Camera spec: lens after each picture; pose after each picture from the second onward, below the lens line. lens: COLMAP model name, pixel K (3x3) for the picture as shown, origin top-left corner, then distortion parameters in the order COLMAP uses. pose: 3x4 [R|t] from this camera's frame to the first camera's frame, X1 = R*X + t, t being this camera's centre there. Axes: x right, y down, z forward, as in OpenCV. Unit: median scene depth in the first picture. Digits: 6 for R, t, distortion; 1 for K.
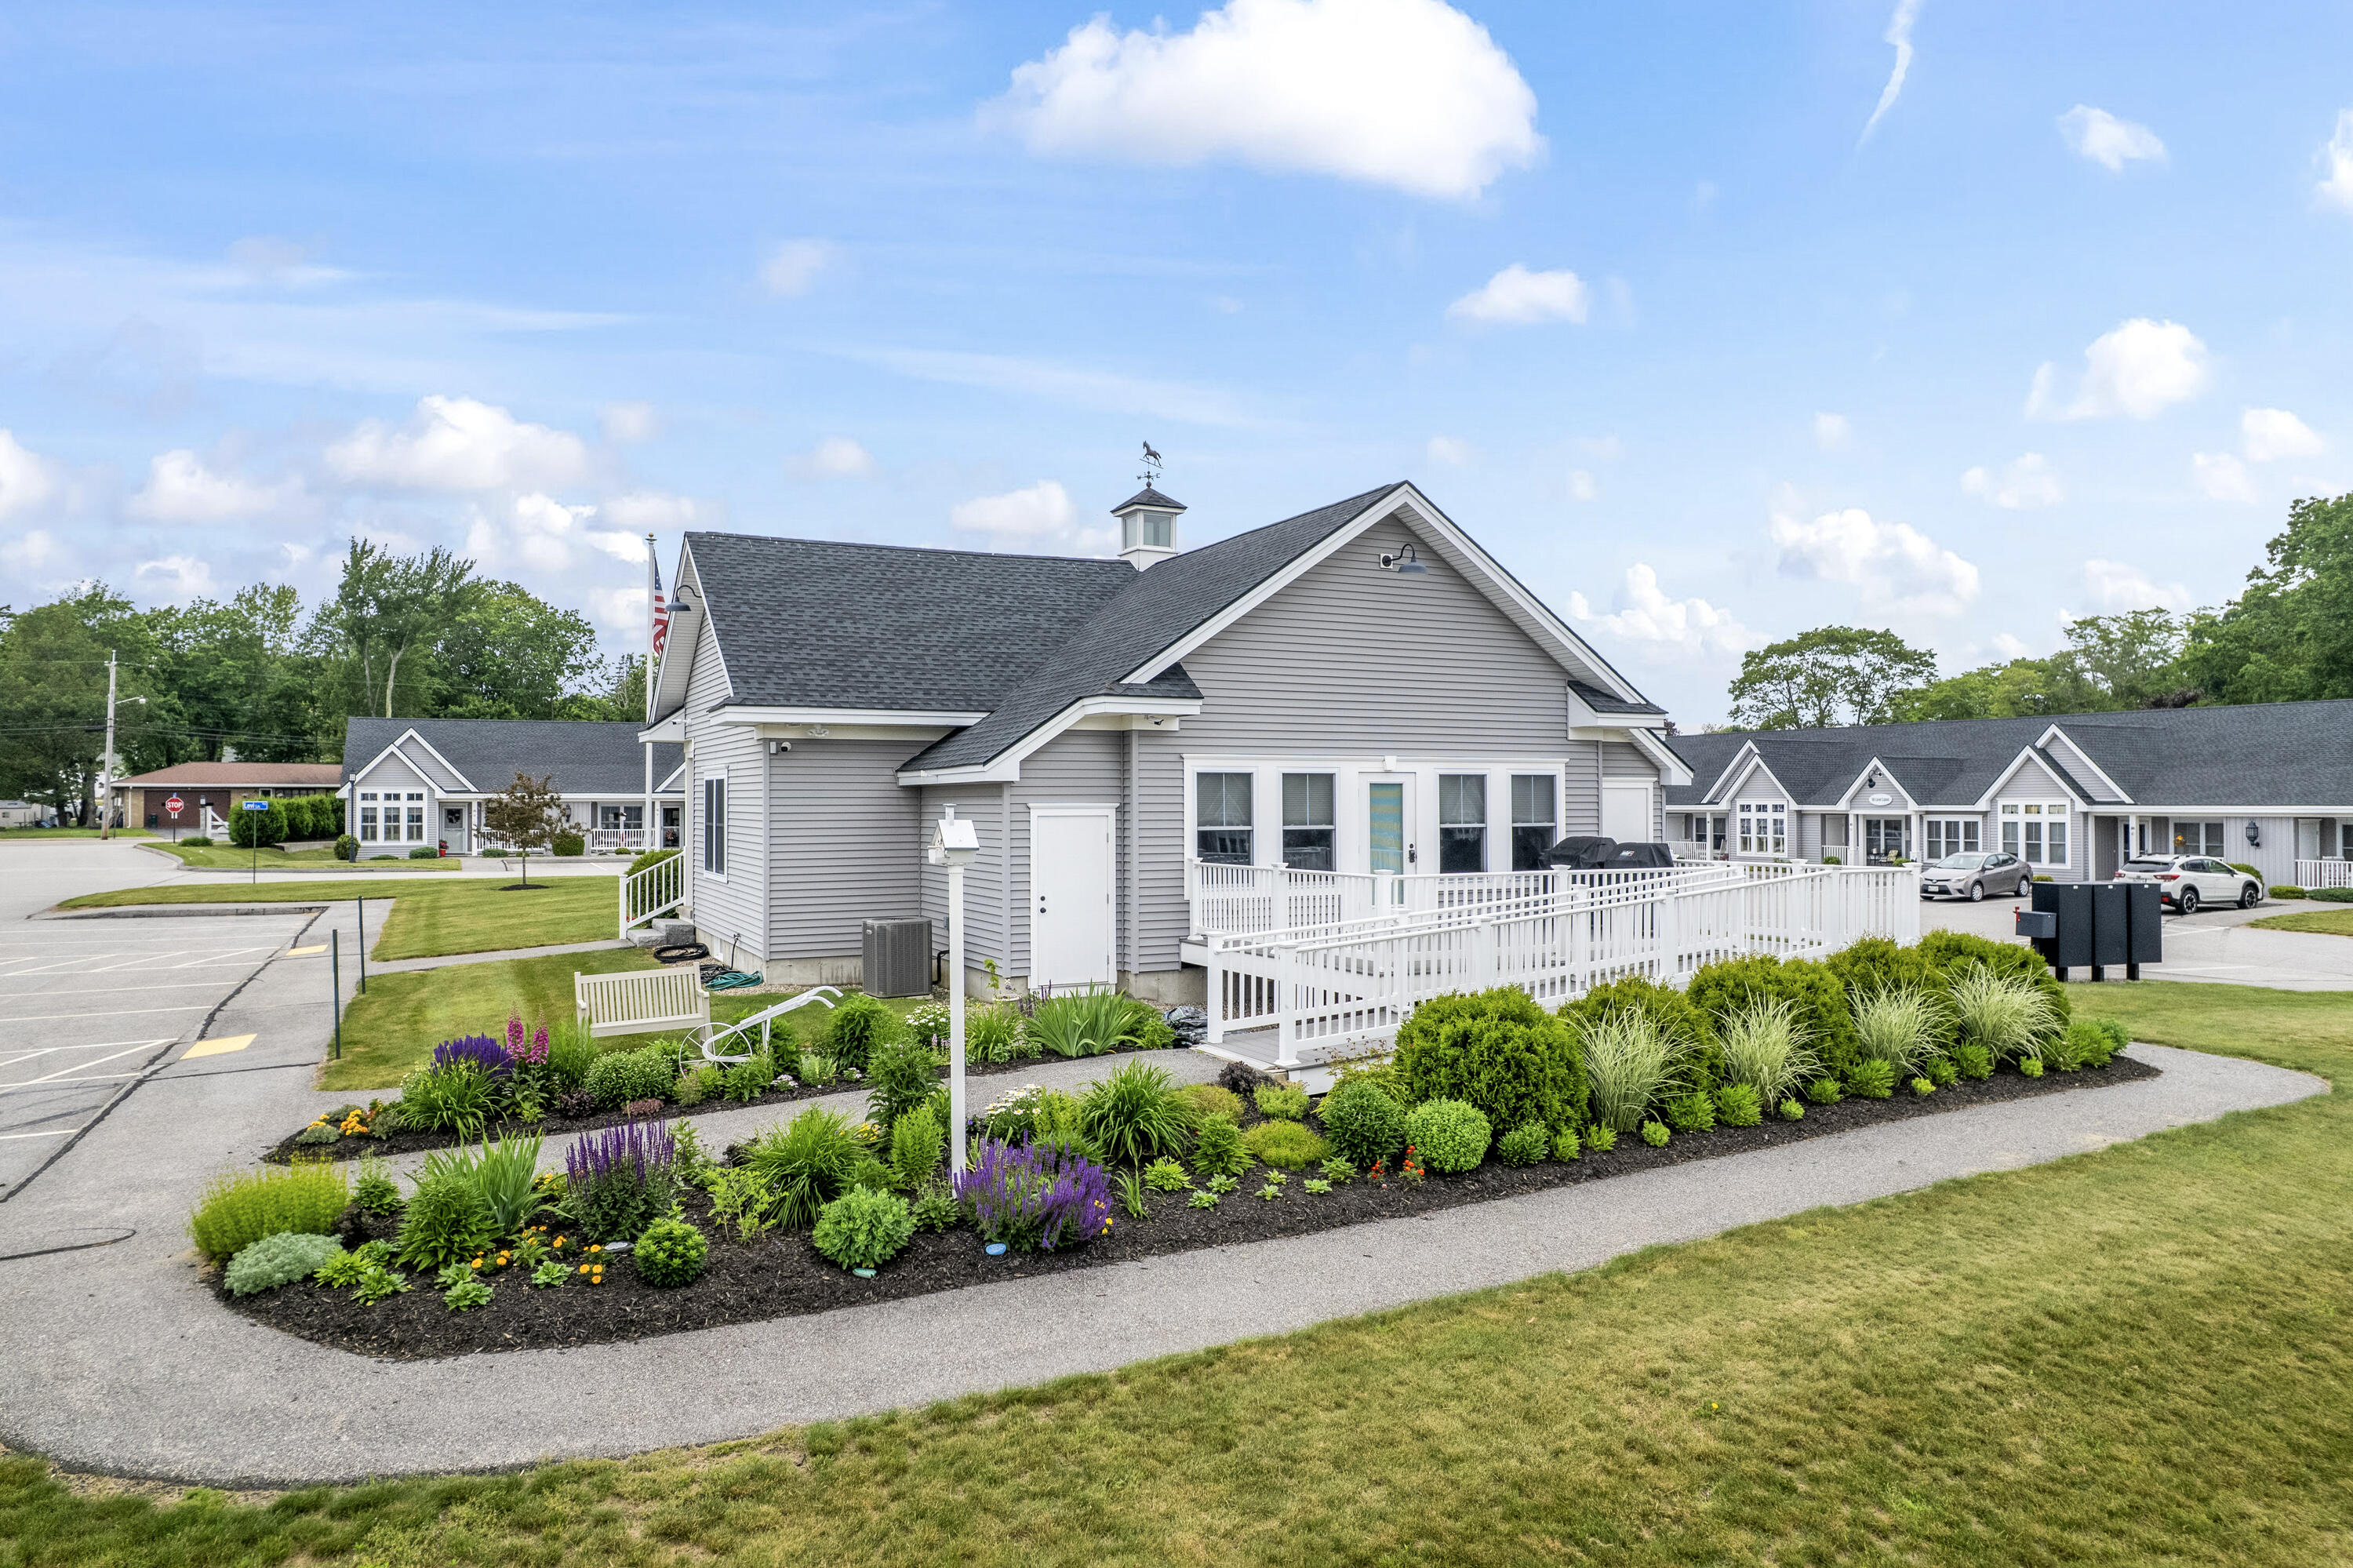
lens RADIAL K [[1482.7, 0, 1176.5], [0, 1482.7, 784.0], [0, 0, 1]] dist [-0.063151, 0.040445]
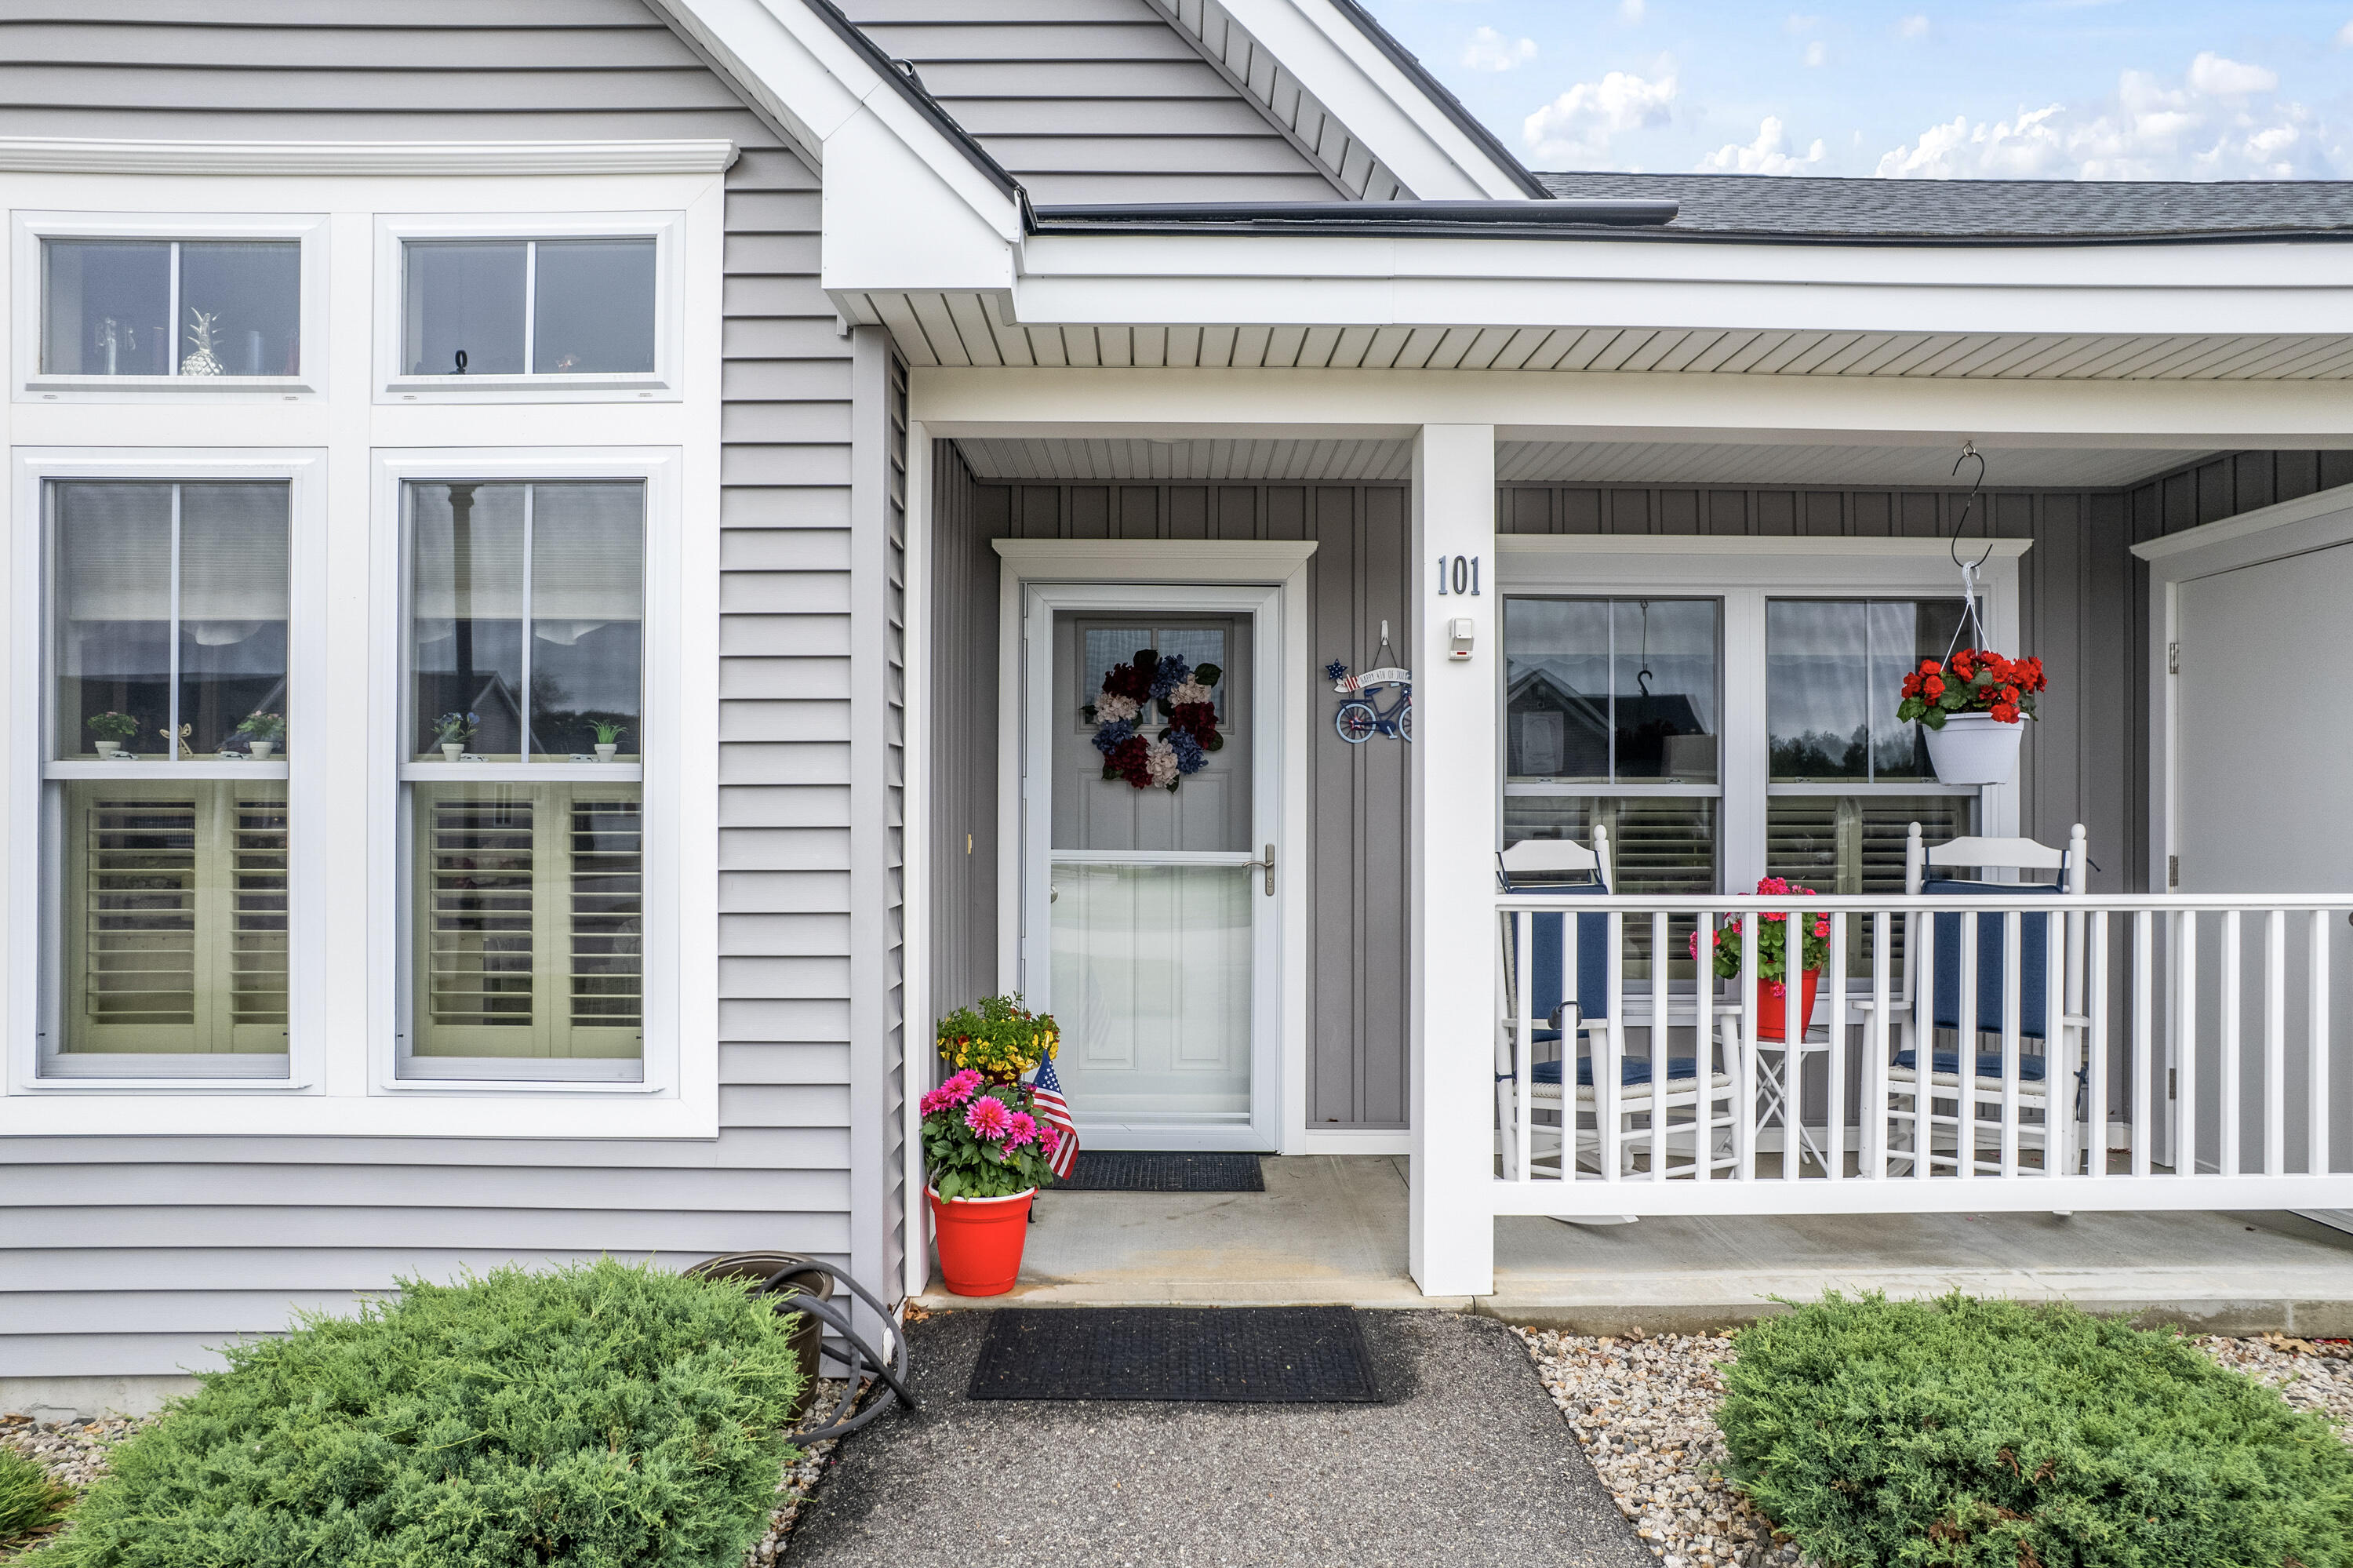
lens RADIAL K [[1627.3, 0, 1213.4], [0, 1627.3, 819.2], [0, 0, 1]] dist [-0.078235, 0.077366]
pose [[0.908937, 0.009811, -0.416817, -0.468294], [-0.005016, 0.999908, 0.012598, 0.028119], [0.416903, -0.009360, 0.908903, 0.951151]]
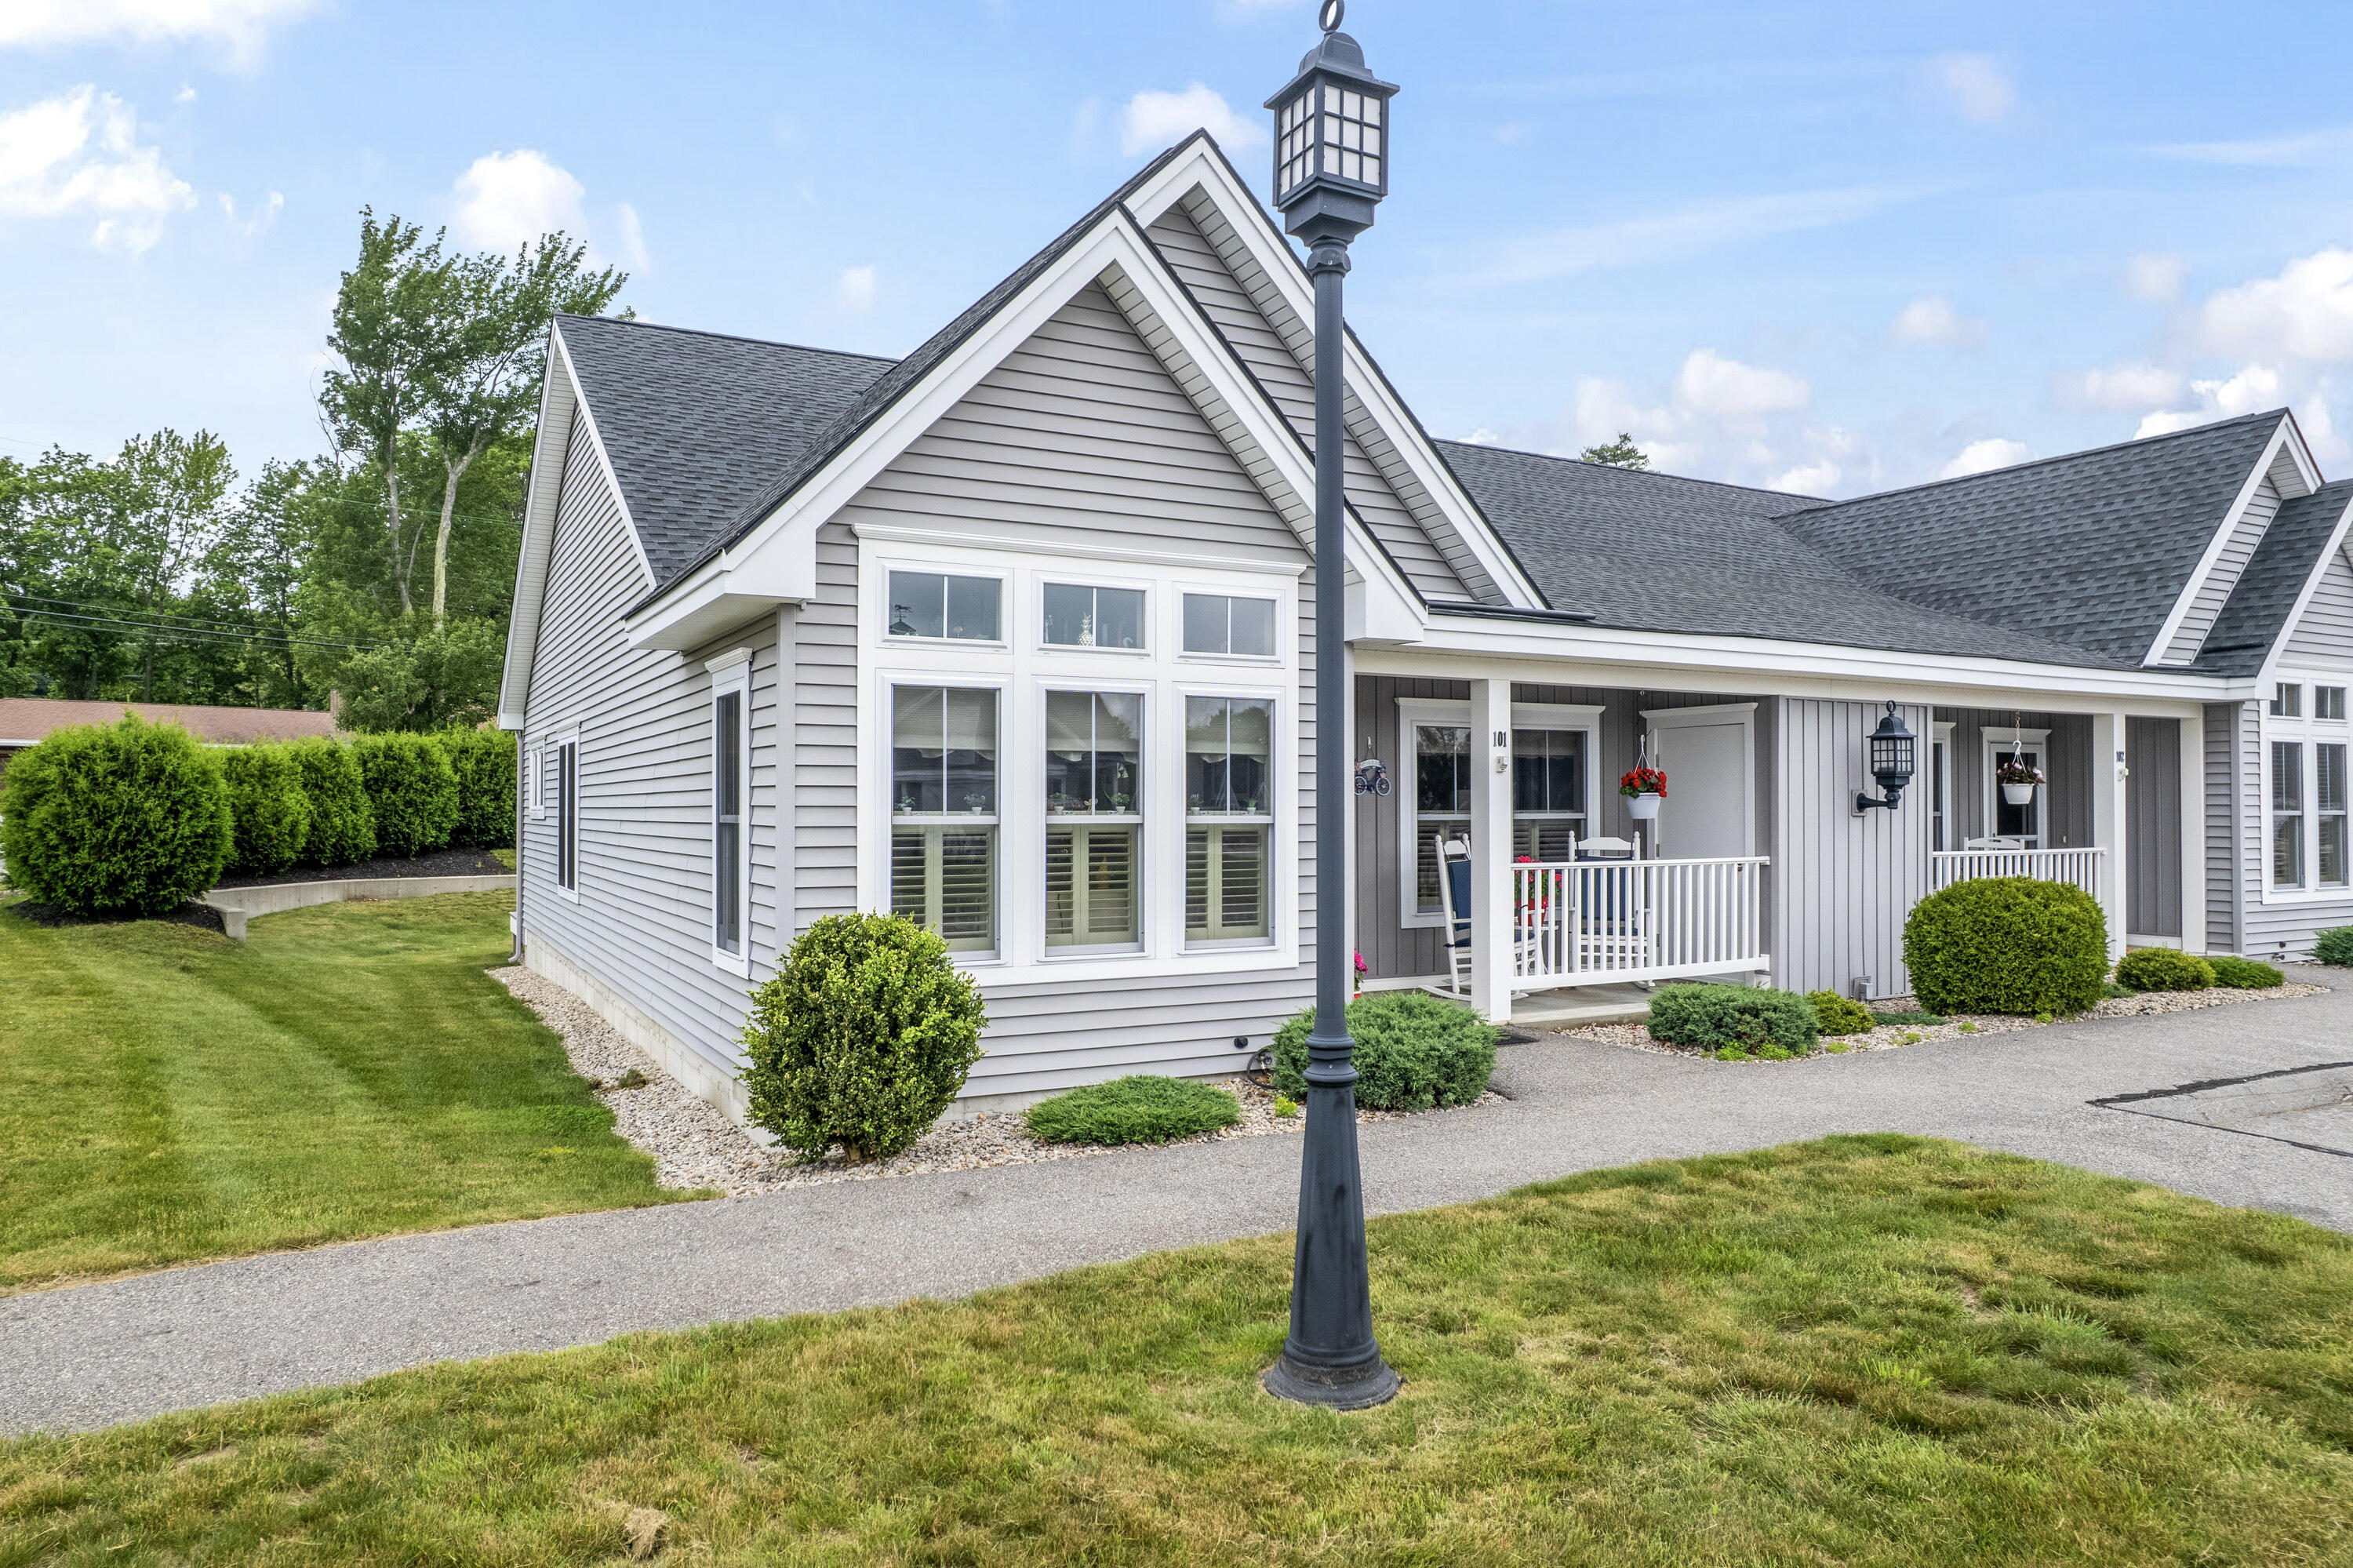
lens RADIAL K [[1511.8, 0, 1163.1], [0, 1511.8, 781.3], [0, 0, 1]] dist [-0.069459, 0.048636]
pose [[0.999533, 0.007162, 0.029716, -0.530126], [-0.006873, 0.999928, -0.009807, 0.025038], [-0.029784, 0.009598, 0.999510, 0.854469]]
